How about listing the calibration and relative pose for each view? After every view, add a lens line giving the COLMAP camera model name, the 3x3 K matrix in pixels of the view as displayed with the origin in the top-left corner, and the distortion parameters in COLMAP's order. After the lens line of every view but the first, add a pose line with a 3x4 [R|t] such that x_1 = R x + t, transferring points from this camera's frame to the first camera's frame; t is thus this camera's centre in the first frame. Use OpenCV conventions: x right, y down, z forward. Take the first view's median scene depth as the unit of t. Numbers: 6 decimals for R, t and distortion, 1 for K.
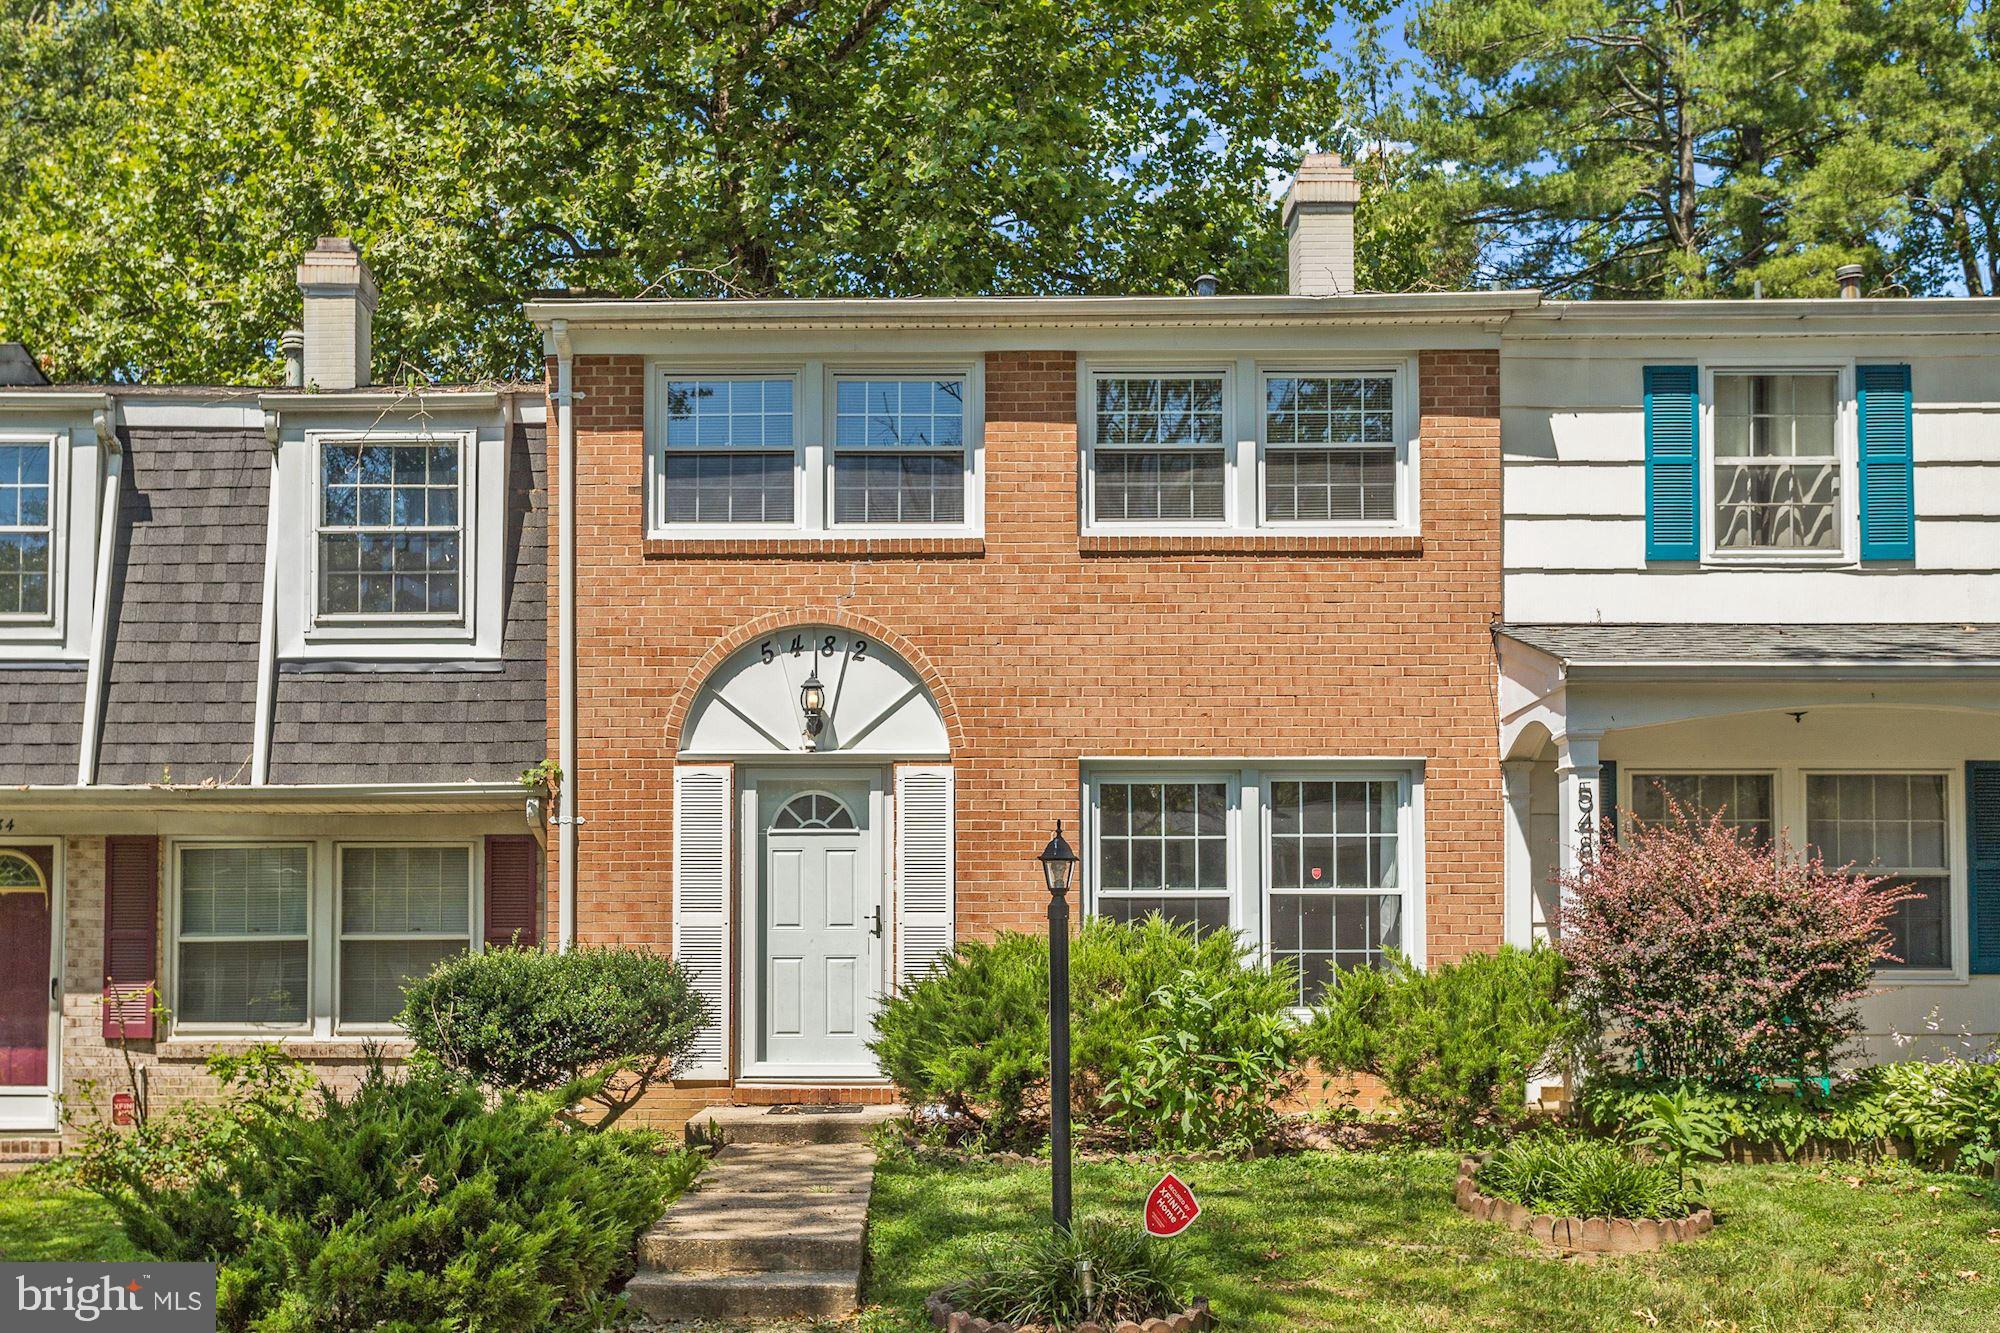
lens RADIAL K [[1744.4, 0, 1000.0], [0, 1744.4, 666.5], [0, 0, 1]] dist [0.001551, -0.010078]
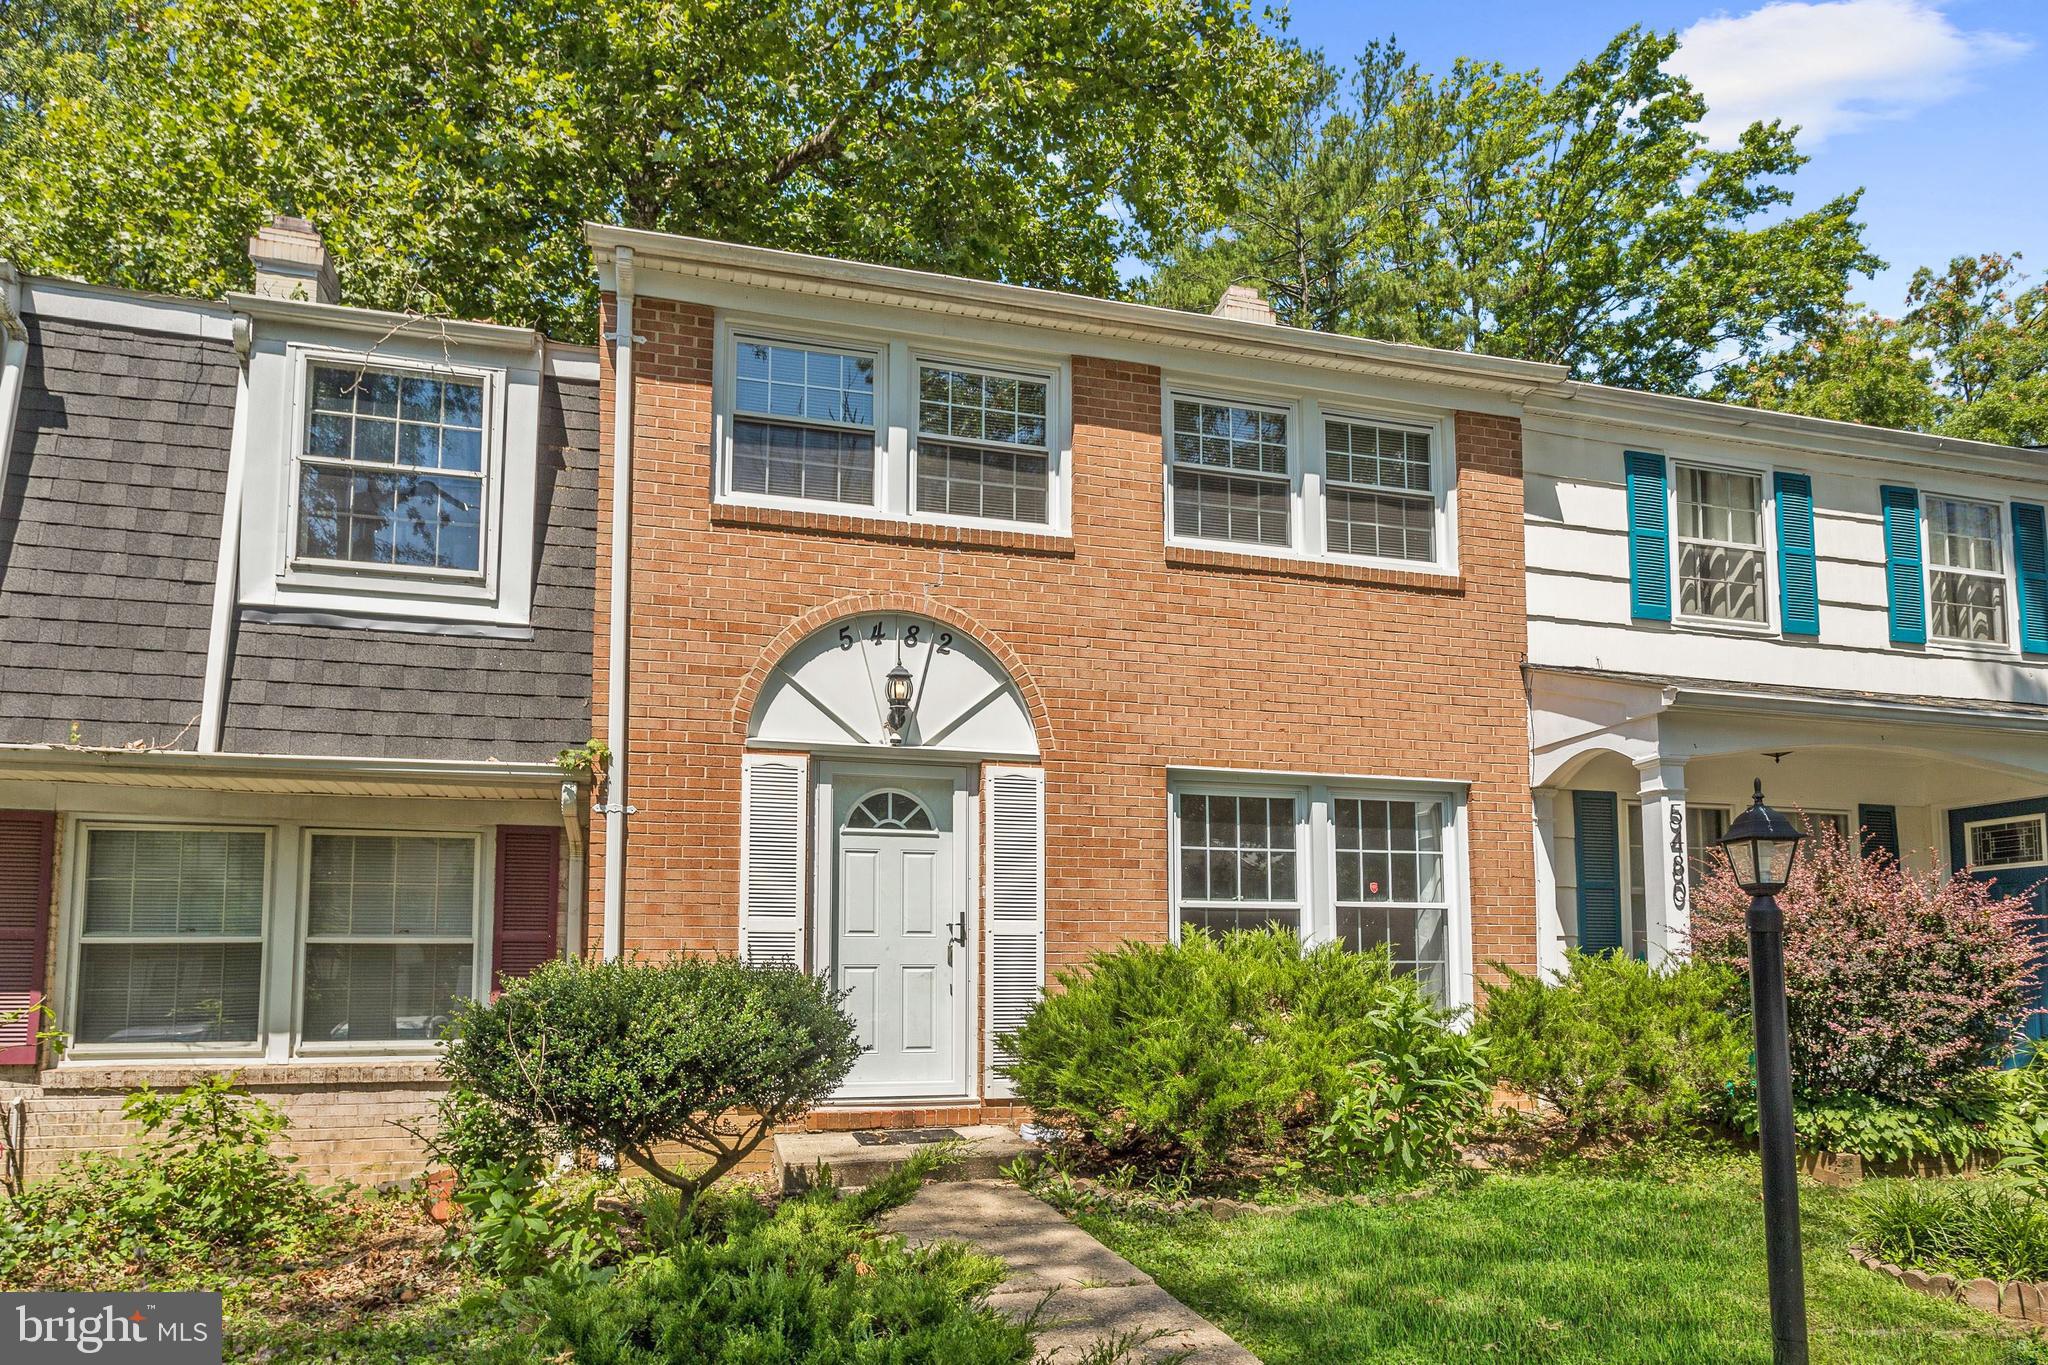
lens RADIAL K [[1143.3, 0, 1026.0], [0, 1143.3, 765.8], [0, 0, 1]] dist [-0.007318, 0.003174]
pose [[0.962614, 0.049399, 0.266334, -0.199796], [-0.050396, 0.998725, -0.003095, 0.056988], [-0.266147, -0.010443, 0.963876, 0.387152]]
